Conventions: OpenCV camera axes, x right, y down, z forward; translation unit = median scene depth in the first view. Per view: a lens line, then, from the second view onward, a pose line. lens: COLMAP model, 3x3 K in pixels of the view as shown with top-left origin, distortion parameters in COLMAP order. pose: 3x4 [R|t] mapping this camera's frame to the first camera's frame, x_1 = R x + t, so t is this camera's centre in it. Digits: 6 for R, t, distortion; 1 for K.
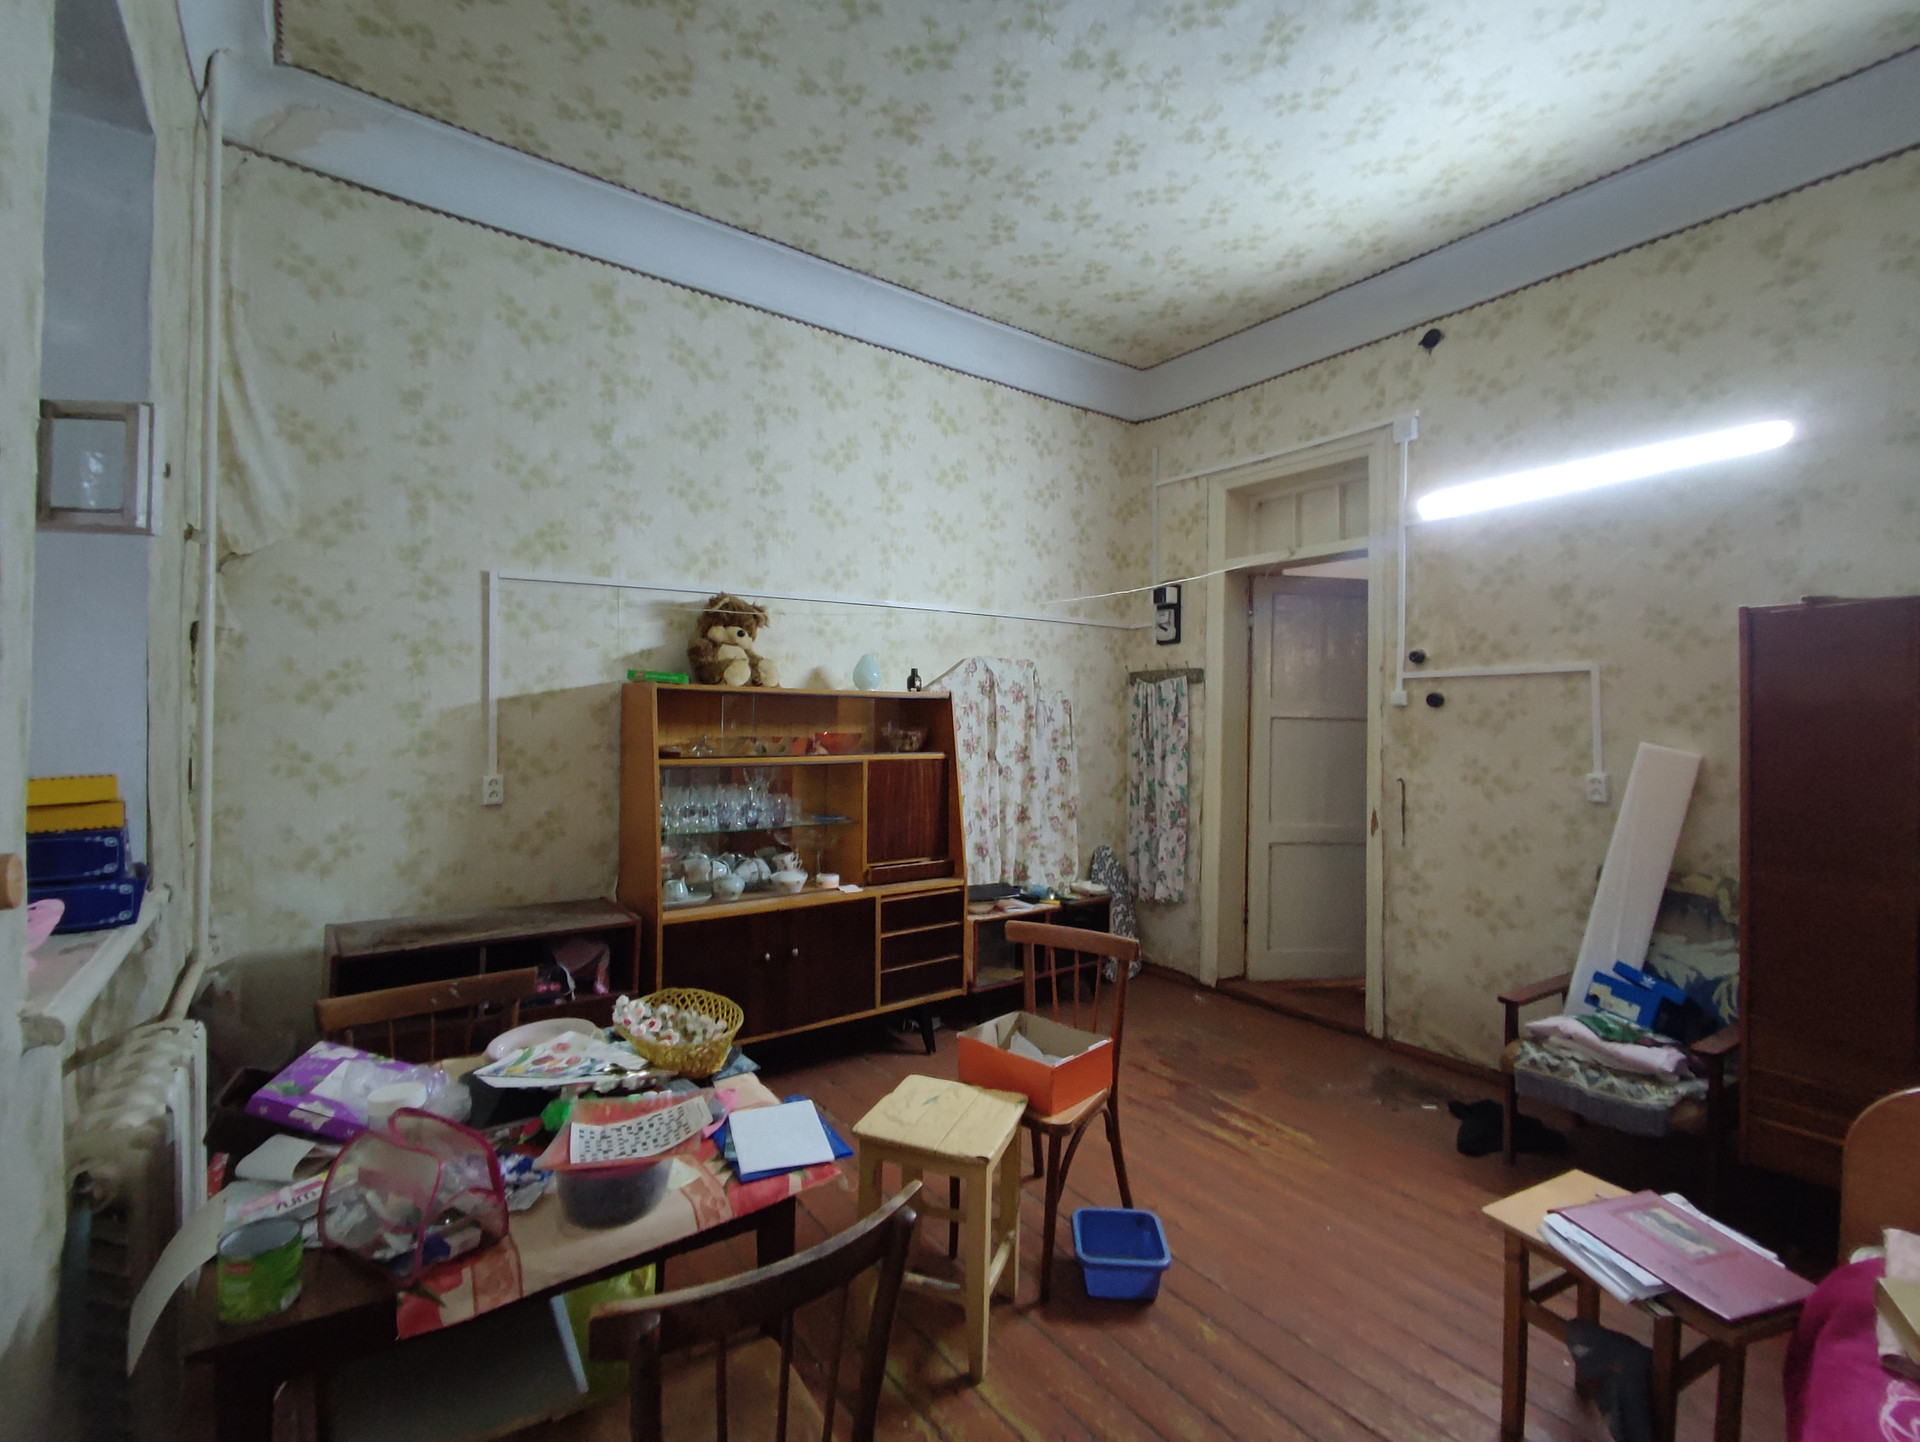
lens RADIAL K [[865.6, 0, 961.9], [0, 865.6, 710.4], [0, 0, 1]] dist [0.004244, -0.006432]
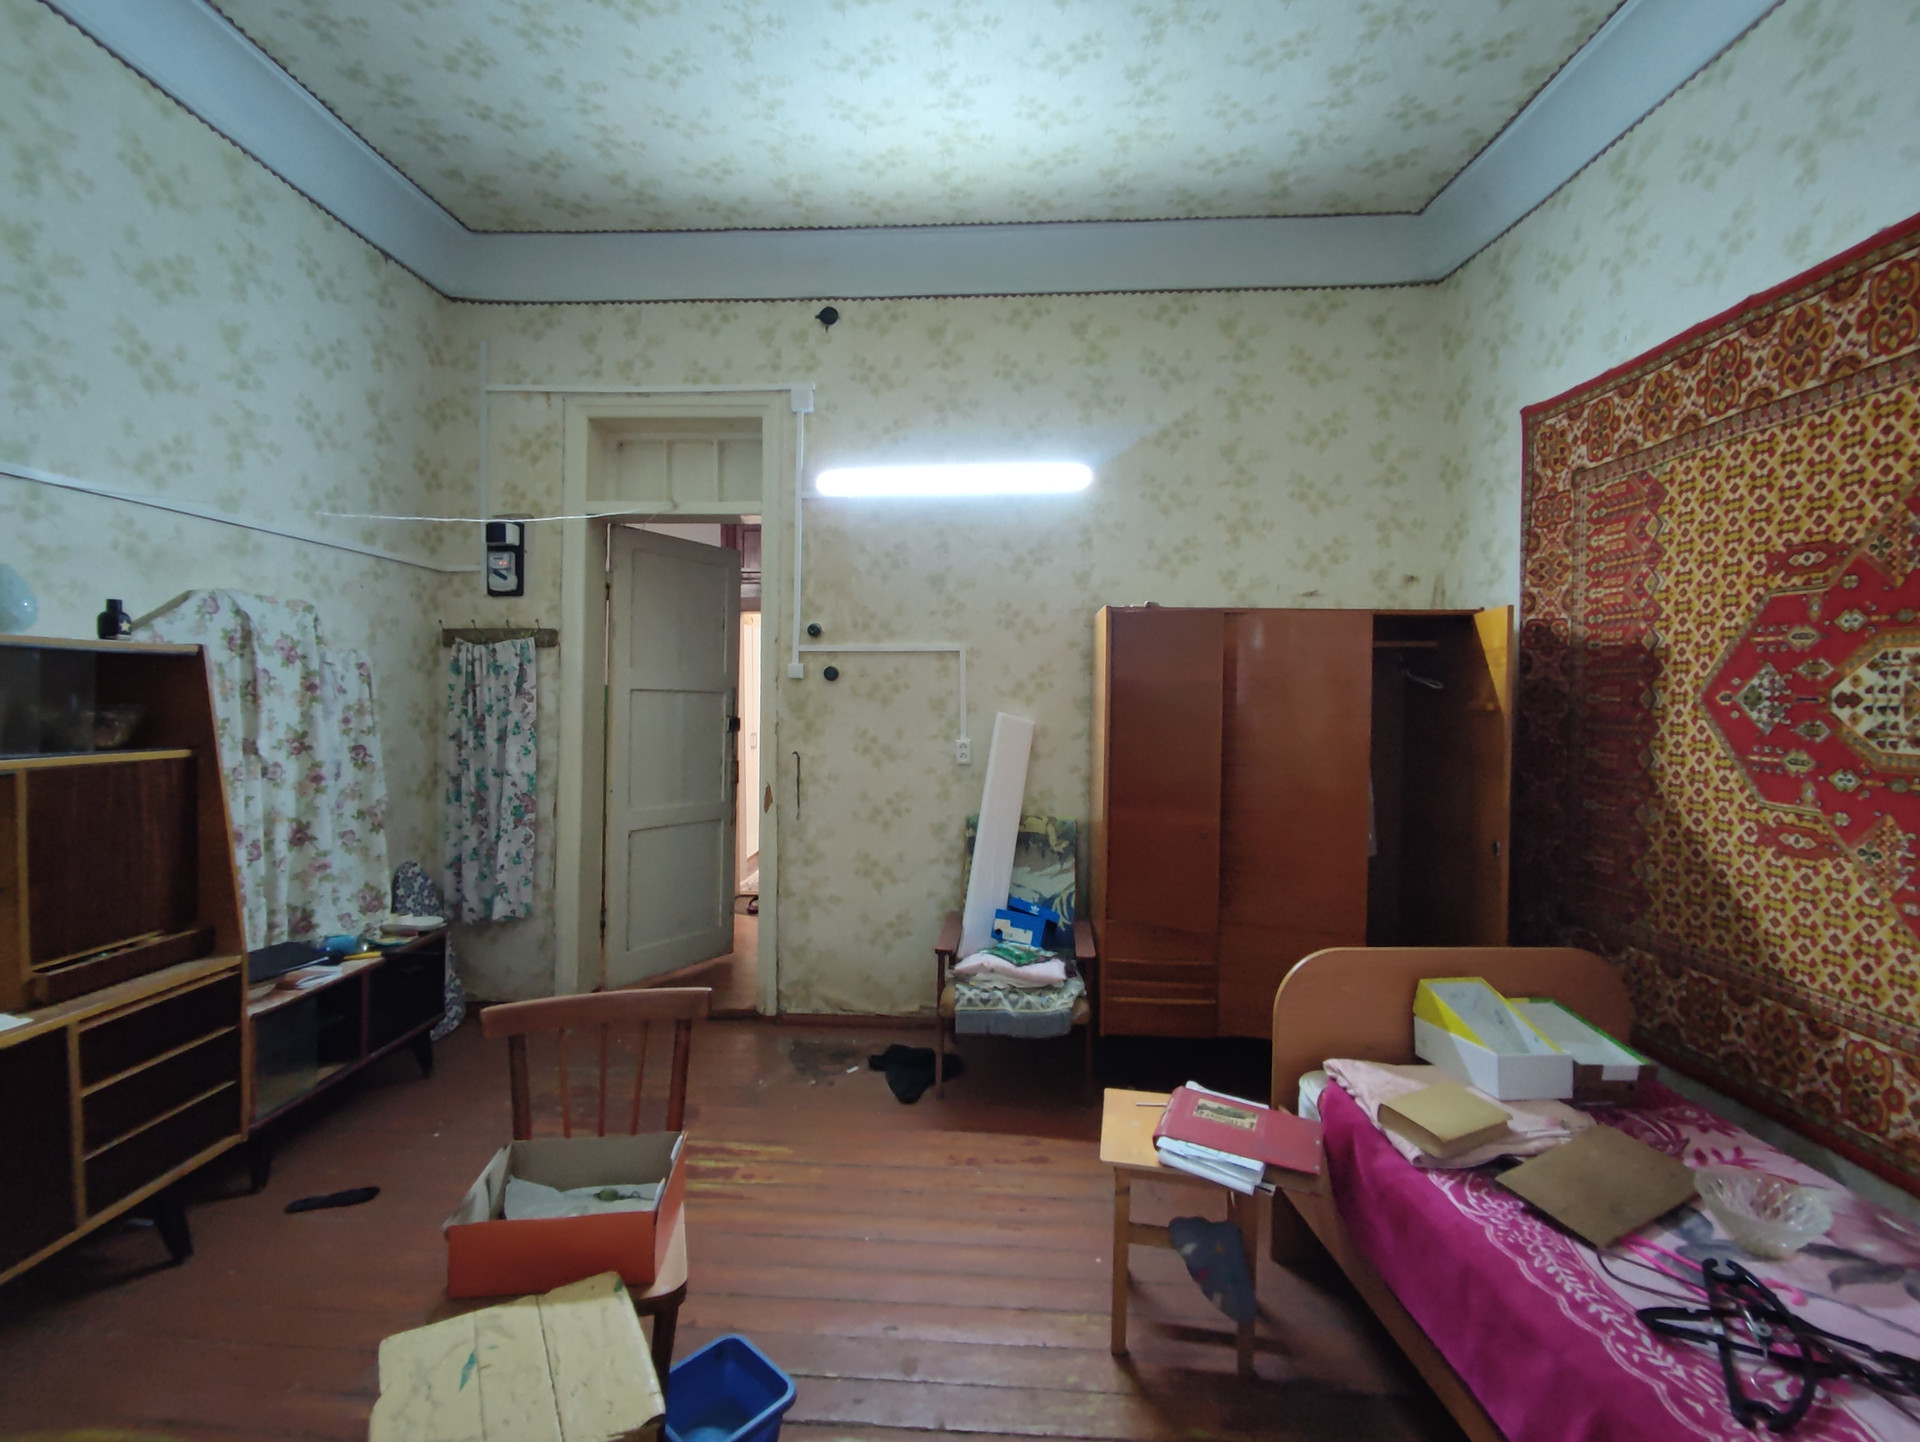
lens RADIAL K [[865.6, 0, 951.8], [0, 865.6, 708.7], [0, 0, 1]] dist [0.004244, -0.006432]
pose [[0.627509, -0.012889, 0.778503, -0.160584], [-0.012140, 0.999579, 0.026334, 0.000854], [-0.778515, -0.025976, 0.627088, 0.241395]]
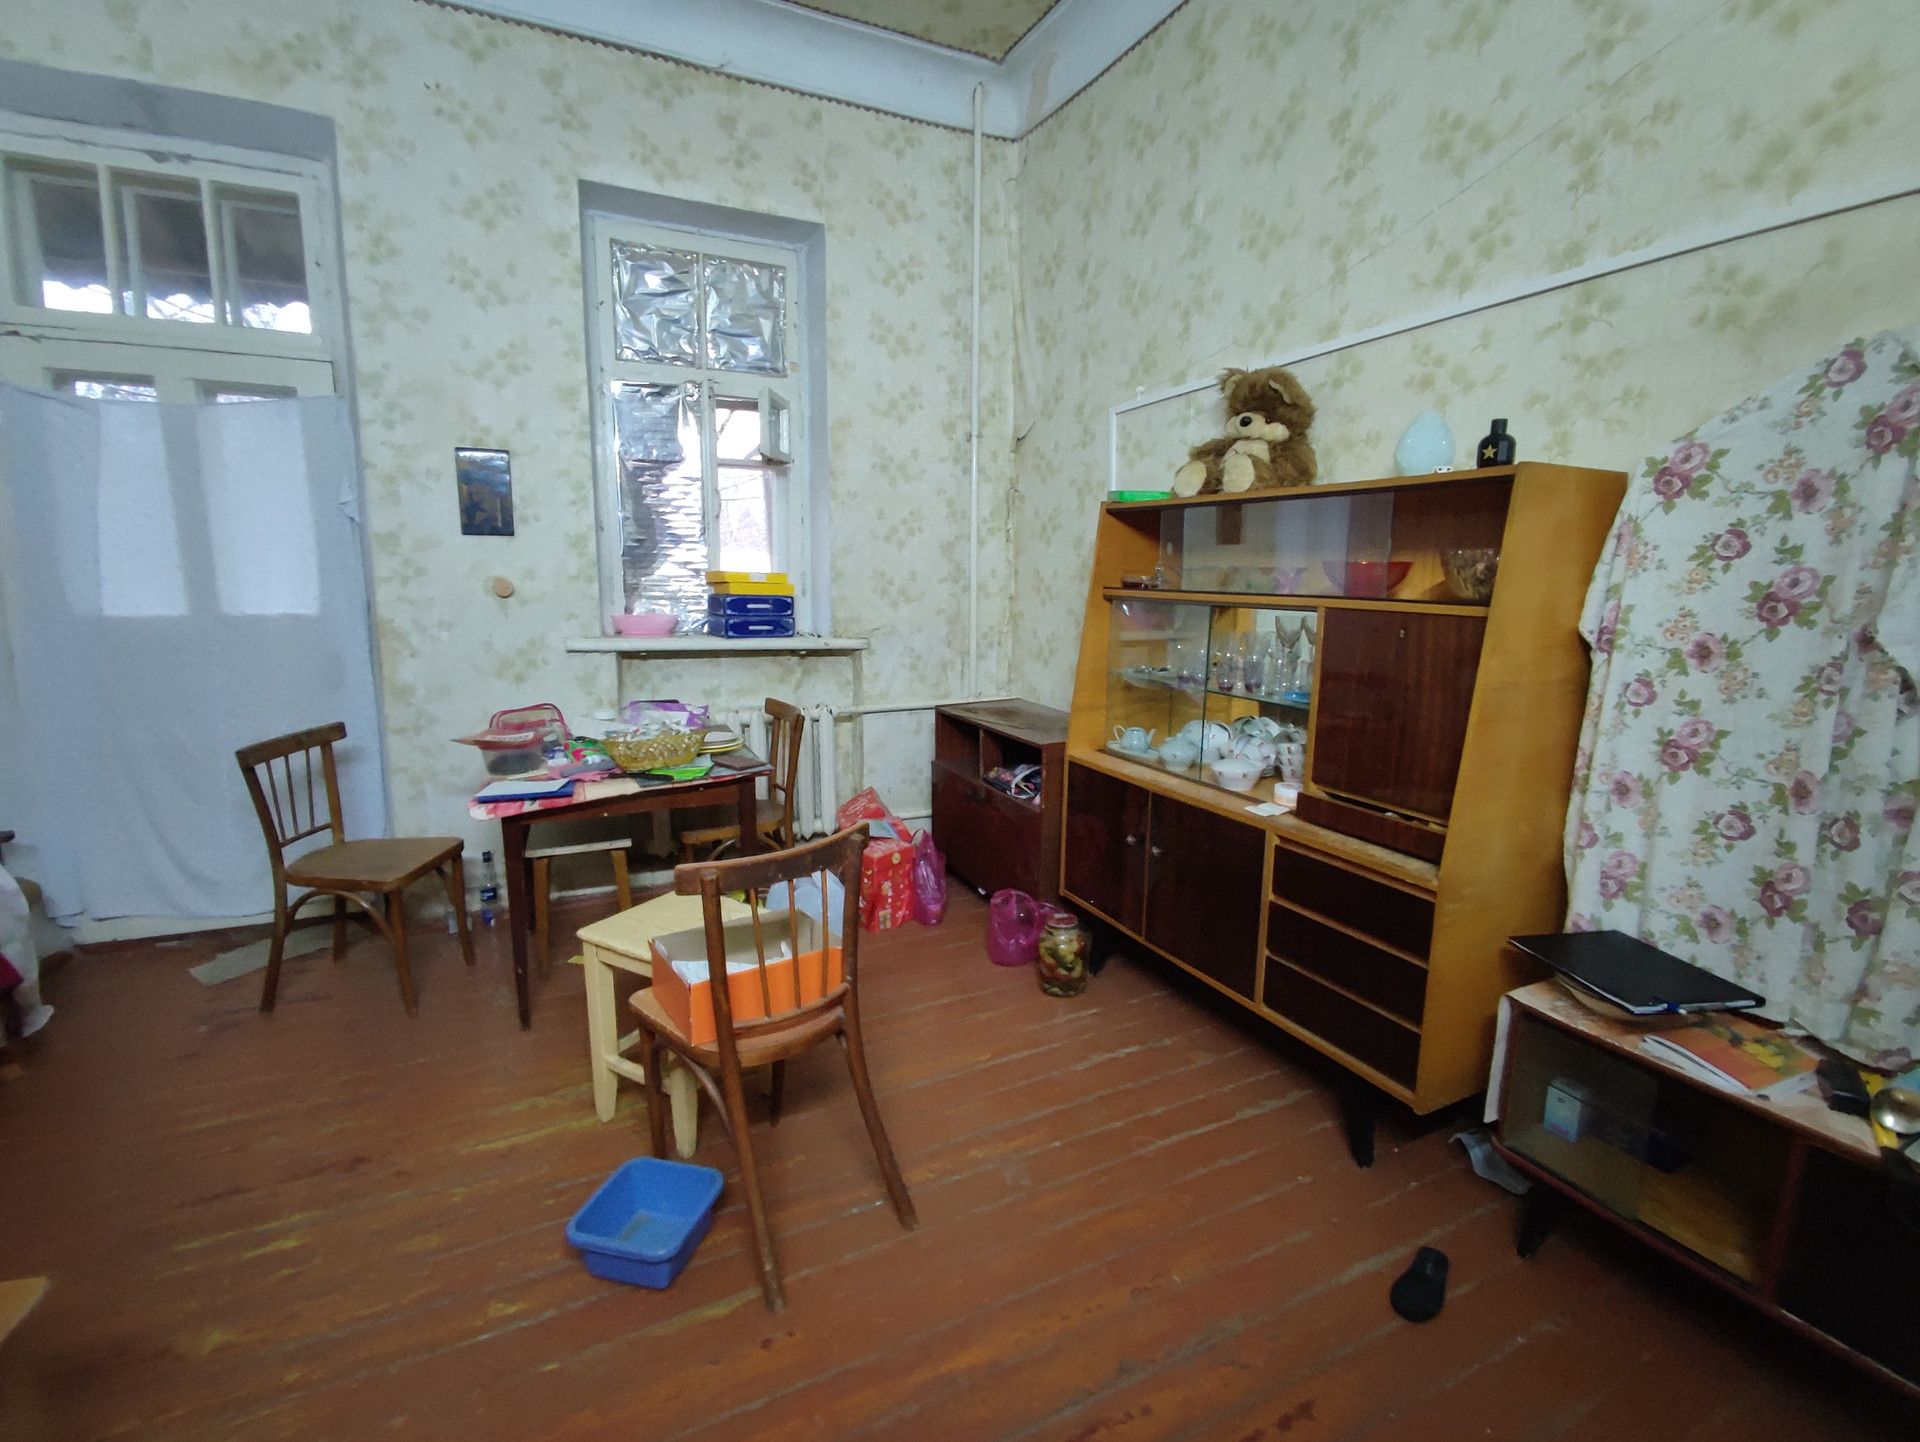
lens RADIAL K [[865.6, 0, 948.4], [0, 865.6, 708.0], [0, 0, 1]] dist [0.004244, -0.006432]
pose [[-0.183298, 0.149063, -0.971690, 0.496543], [-0.002593, 0.988360, 0.152110, 0.035782], [0.983054, 0.030401, -0.180778, 0.847663]]
